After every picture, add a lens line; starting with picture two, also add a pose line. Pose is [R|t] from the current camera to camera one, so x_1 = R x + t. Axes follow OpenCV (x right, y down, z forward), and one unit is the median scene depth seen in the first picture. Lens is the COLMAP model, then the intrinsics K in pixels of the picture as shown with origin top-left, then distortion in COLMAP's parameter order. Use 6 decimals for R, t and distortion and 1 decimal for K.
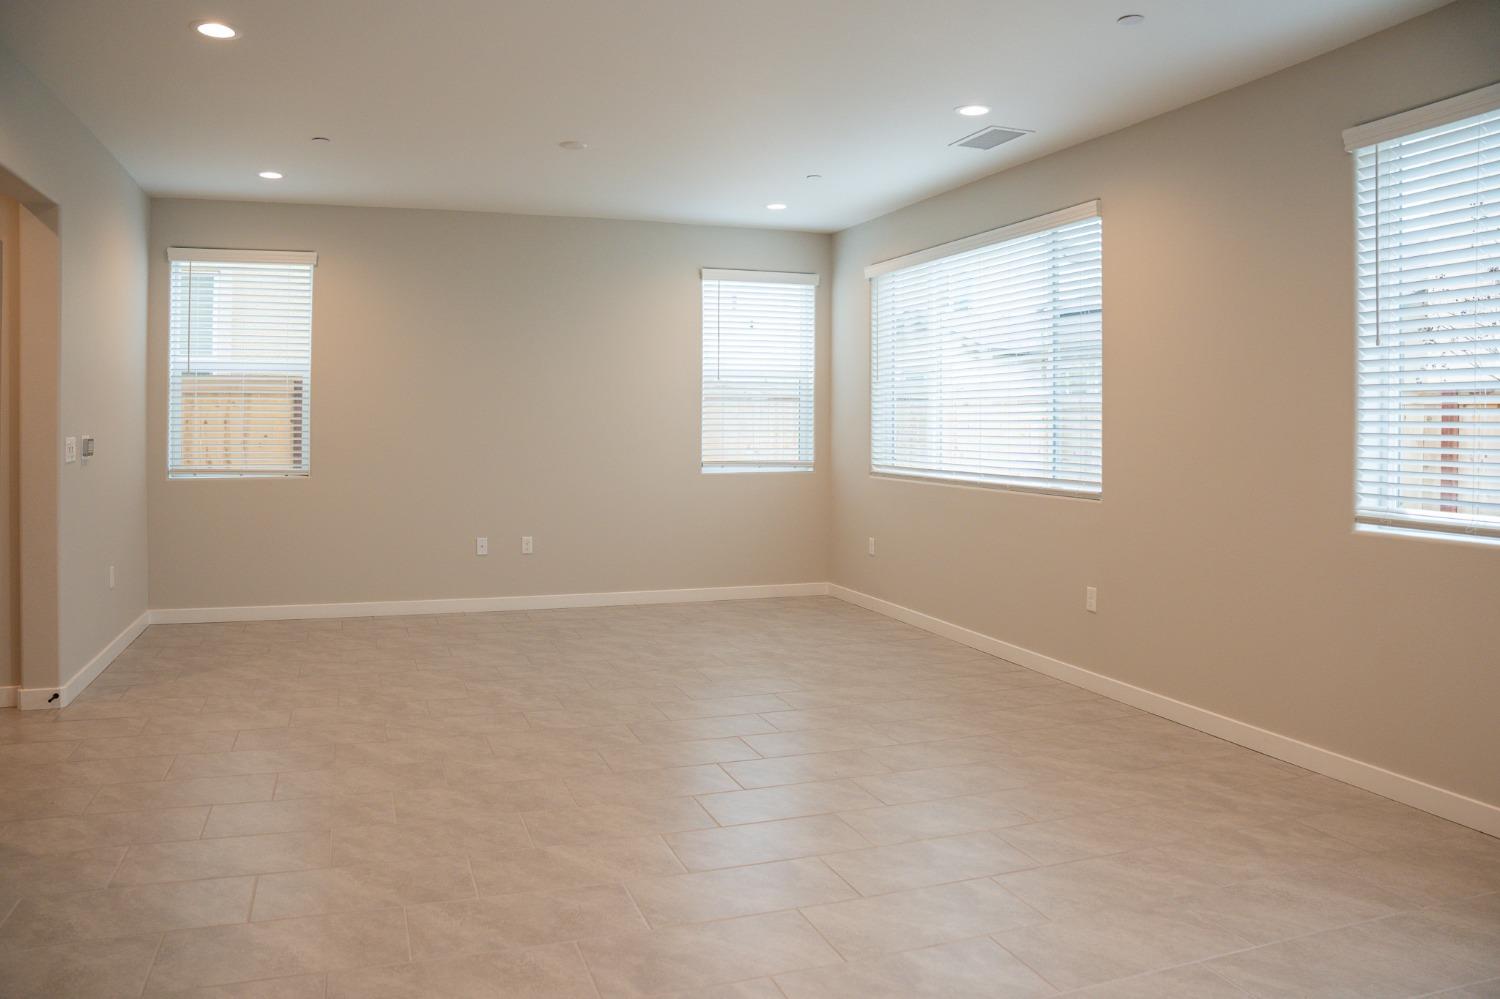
lens RADIAL K [[1046.7, 0, 706.9], [0, 1046.7, 416.7], [0, 0, 1]] dist [-0.135359, 0.097154]
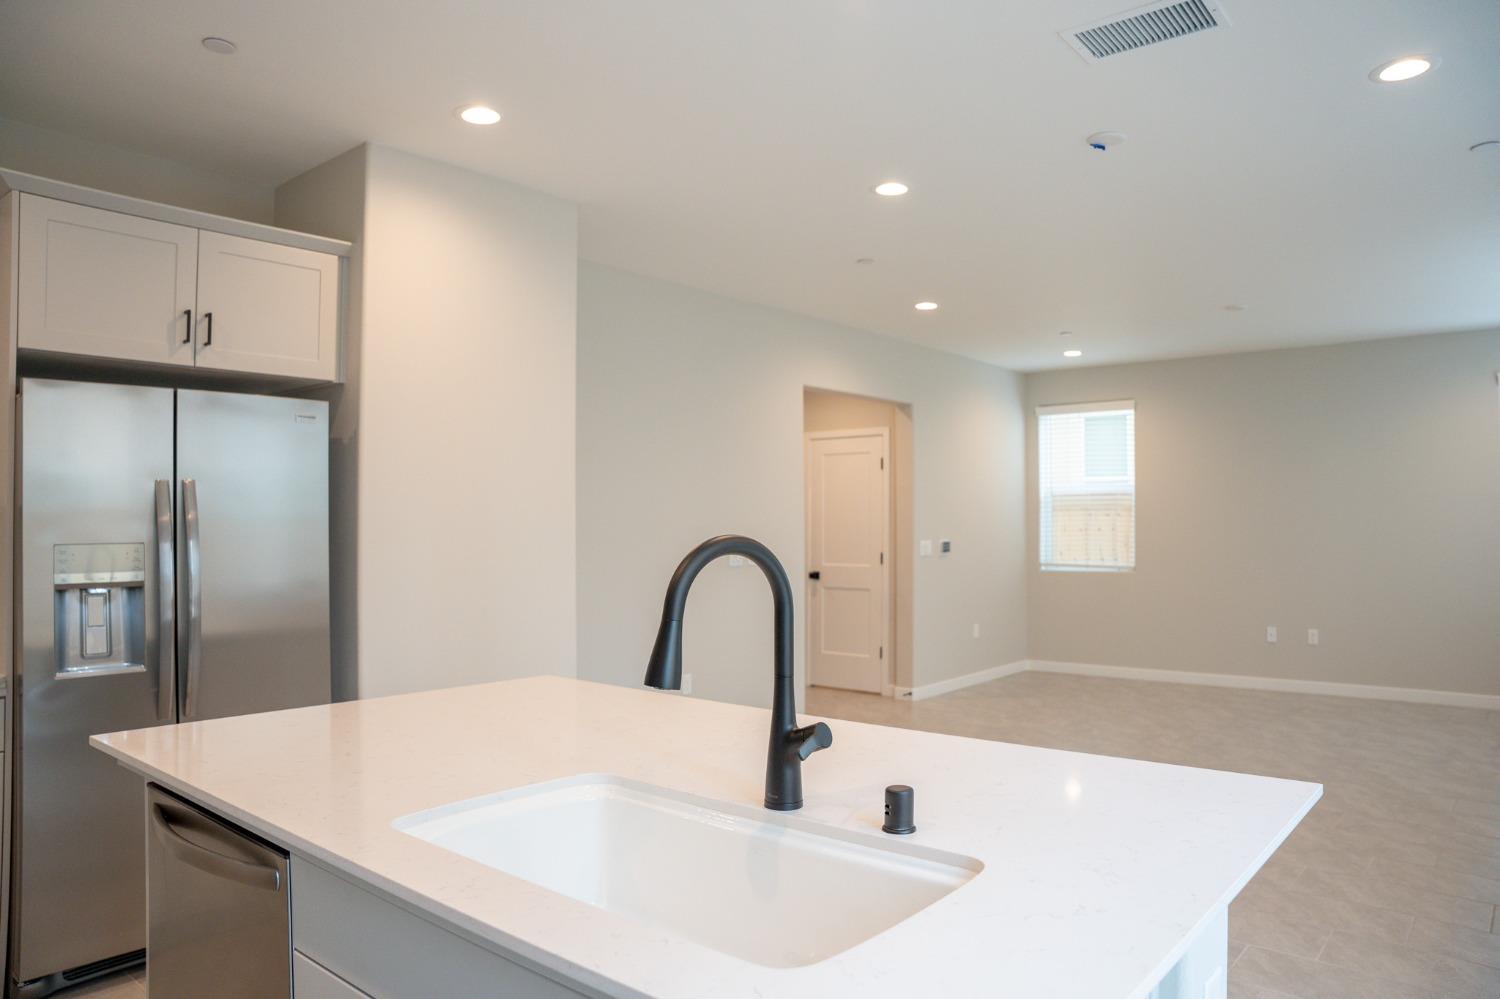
lens RADIAL K [[1044.6, 0, 750.0], [0, 1044.6, 499.5], [0, 0, 1]] dist [-0.184031, 0.130086]
pose [[0.523817, -0.021850, -0.851550, 0.489996], [0.009245, 0.999758, -0.019967, -0.012175], [0.851781, 0.002586, 0.523892, -0.103161]]
